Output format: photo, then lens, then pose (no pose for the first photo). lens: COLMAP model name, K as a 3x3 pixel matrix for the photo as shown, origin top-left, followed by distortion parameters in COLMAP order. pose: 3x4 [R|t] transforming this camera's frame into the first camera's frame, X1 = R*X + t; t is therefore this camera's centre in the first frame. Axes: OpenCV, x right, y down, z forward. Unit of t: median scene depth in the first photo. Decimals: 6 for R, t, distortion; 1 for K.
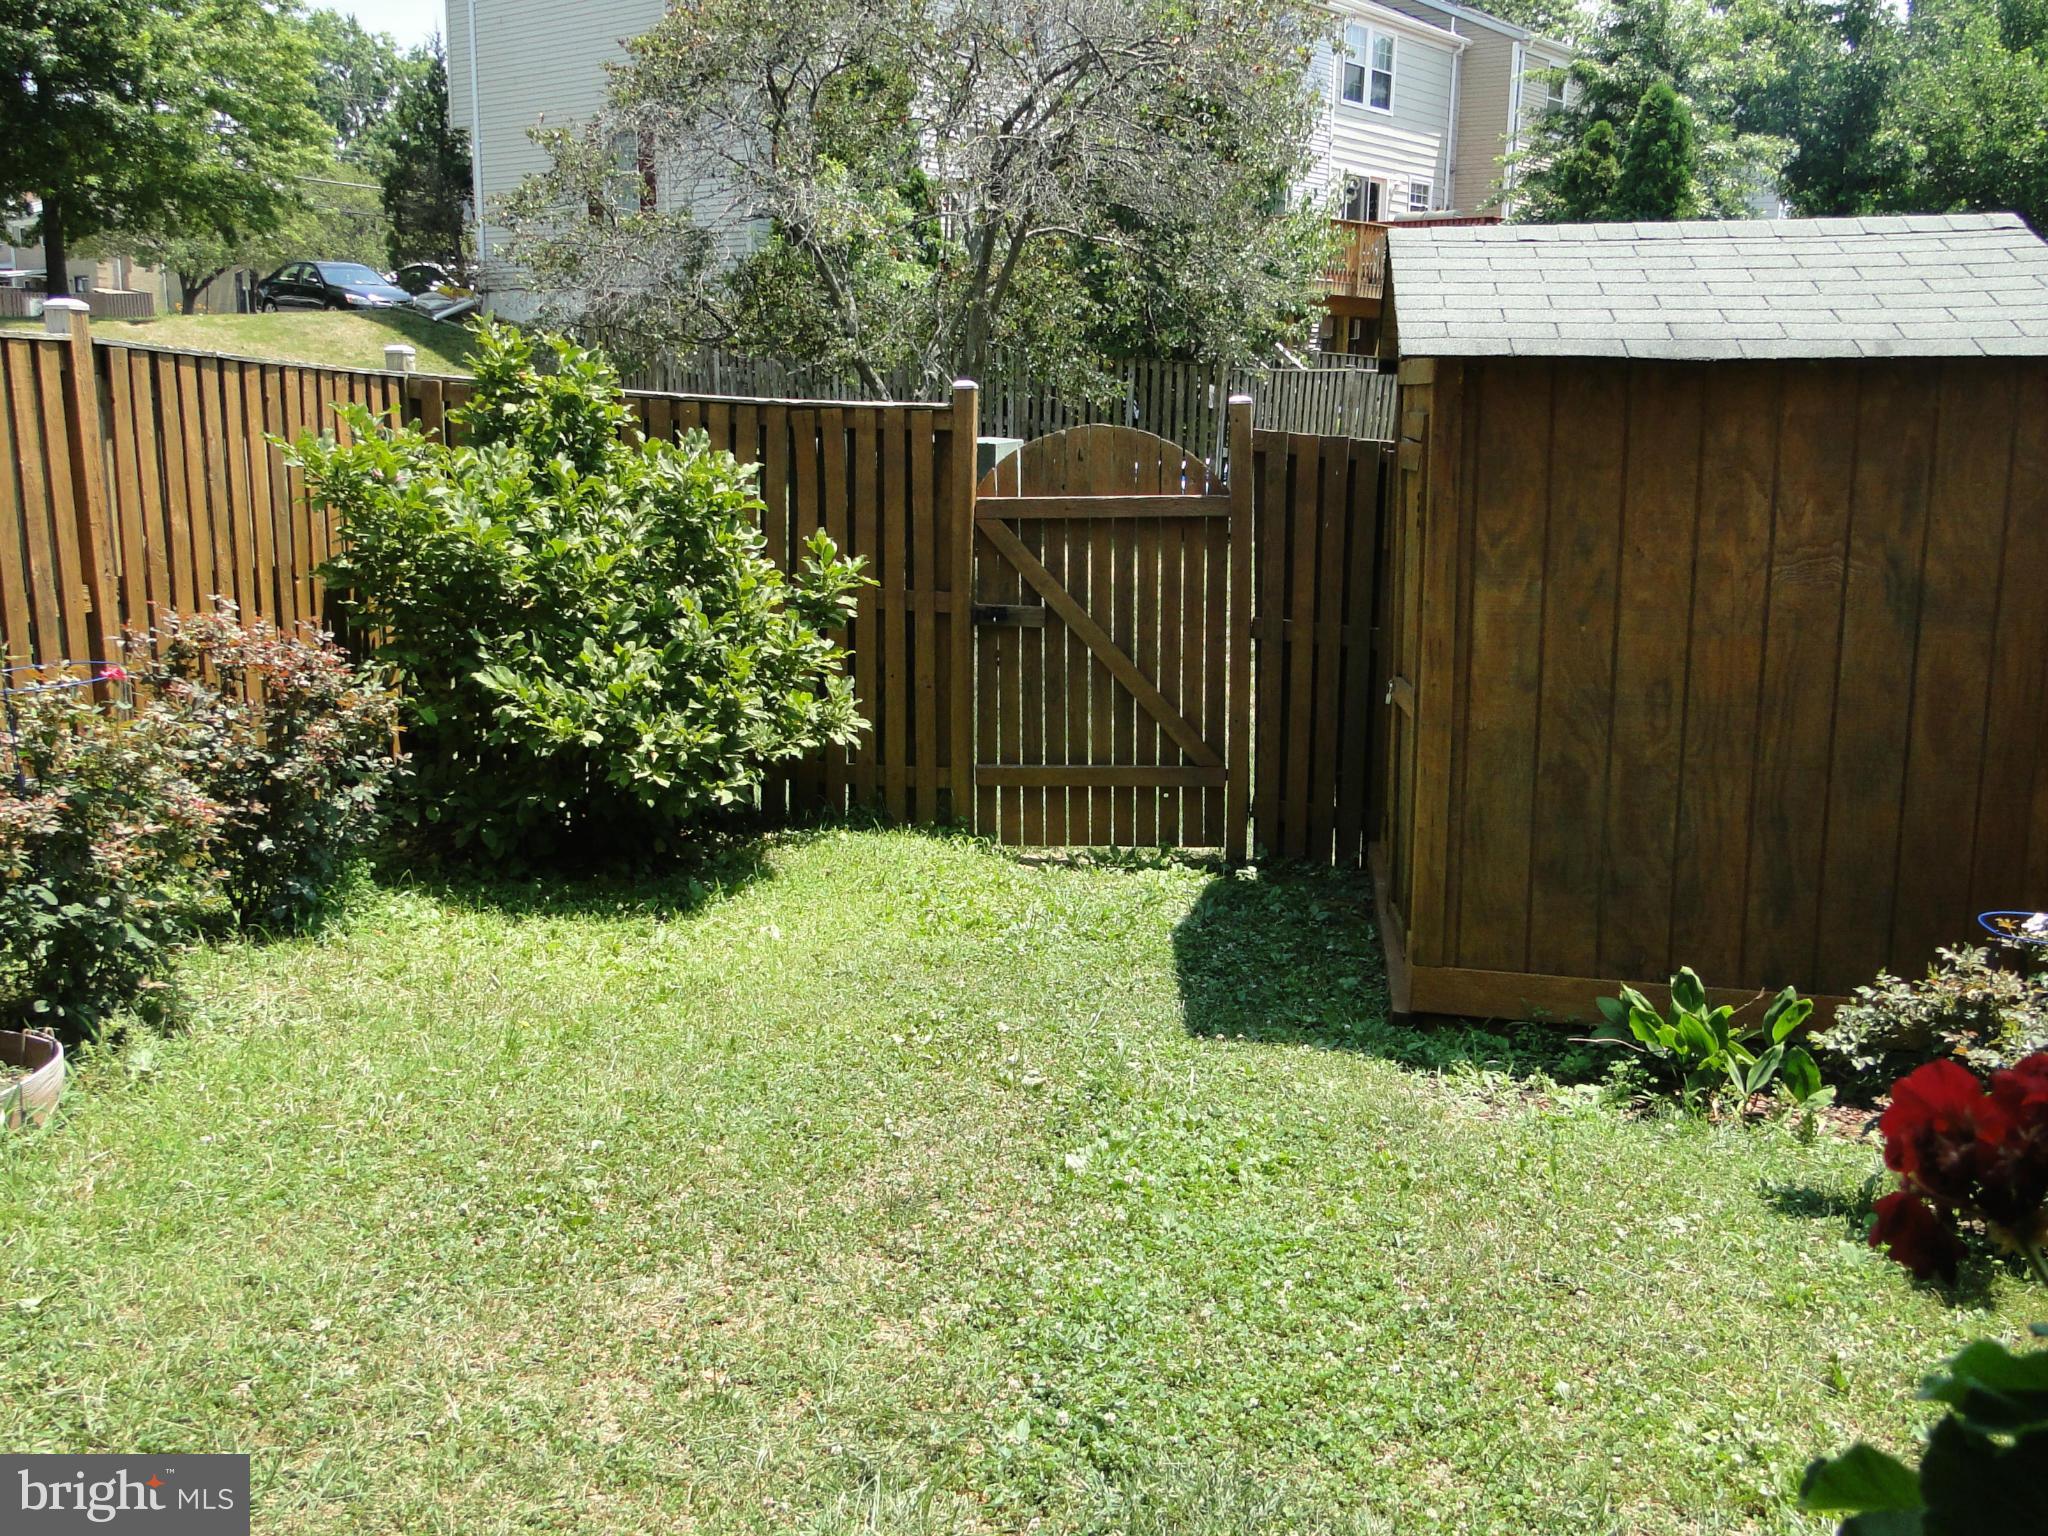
lens RADIAL K [[1832.3, 0, 1024.0], [0, 1832.3, 768.0], [0, 0, 1]] dist [0.006919, -0.012262]
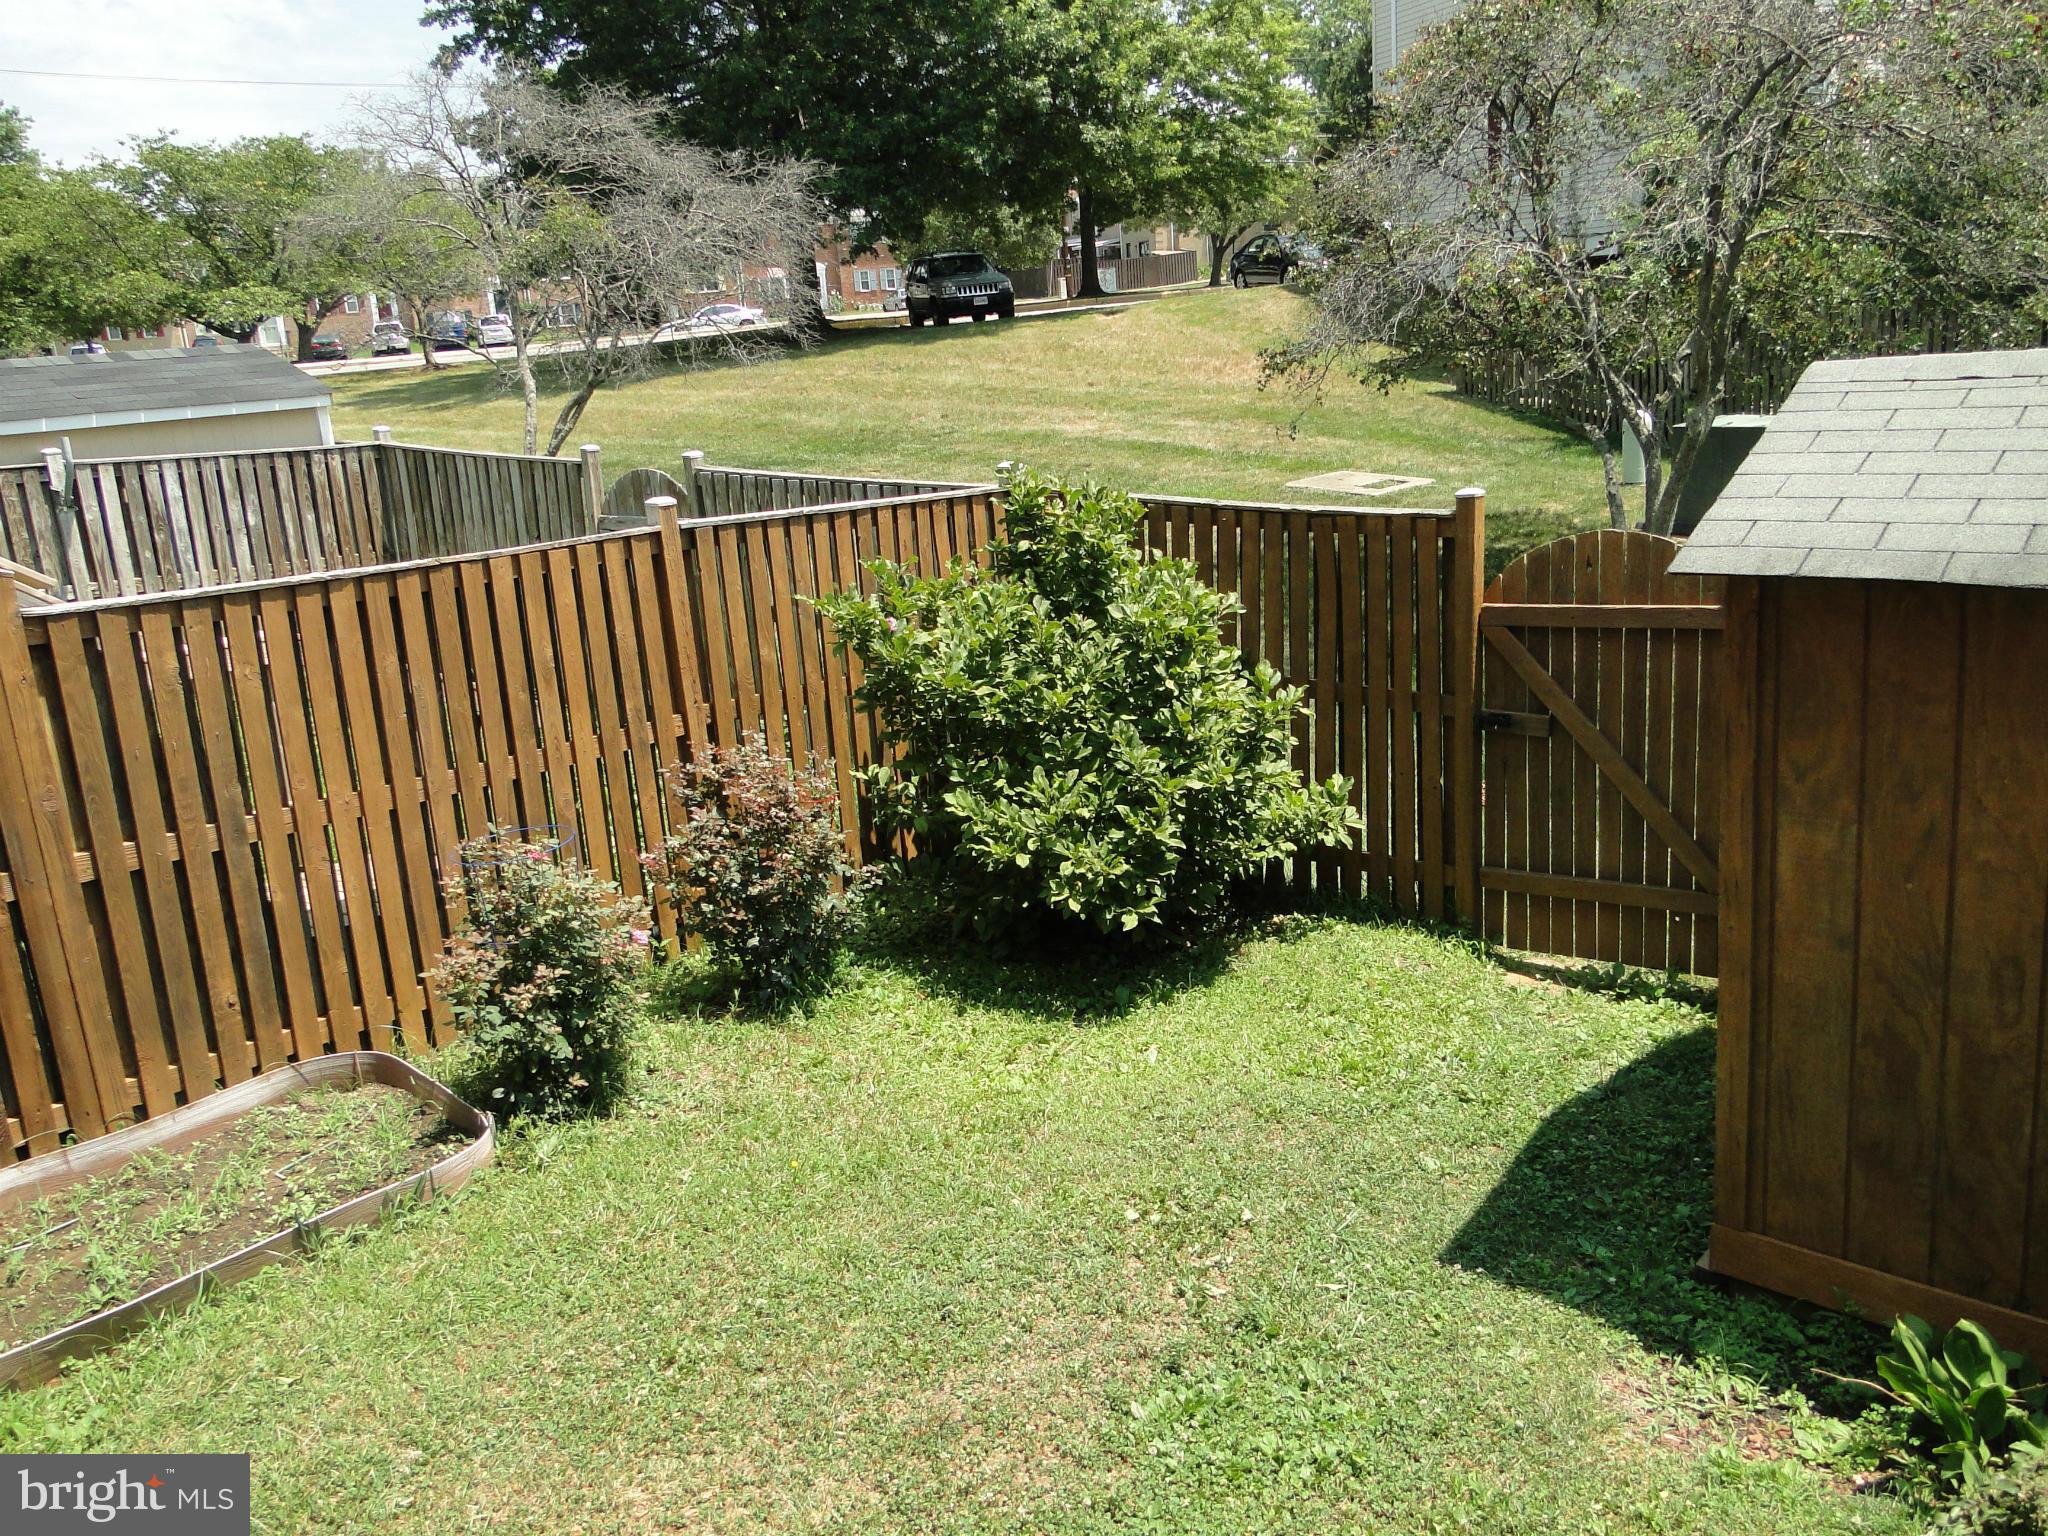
lens RADIAL K [[1700.8, 0, 1029.8], [0, 1700.8, 761.8], [0, 0, 1]] dist [-0.001074, -0.005356]
pose [[0.845154, 0.061218, -0.531006, 0.316923], [-0.023792, 0.996744, 0.077044, -0.155046], [0.533993, -0.052480, 0.843859, 0.109747]]
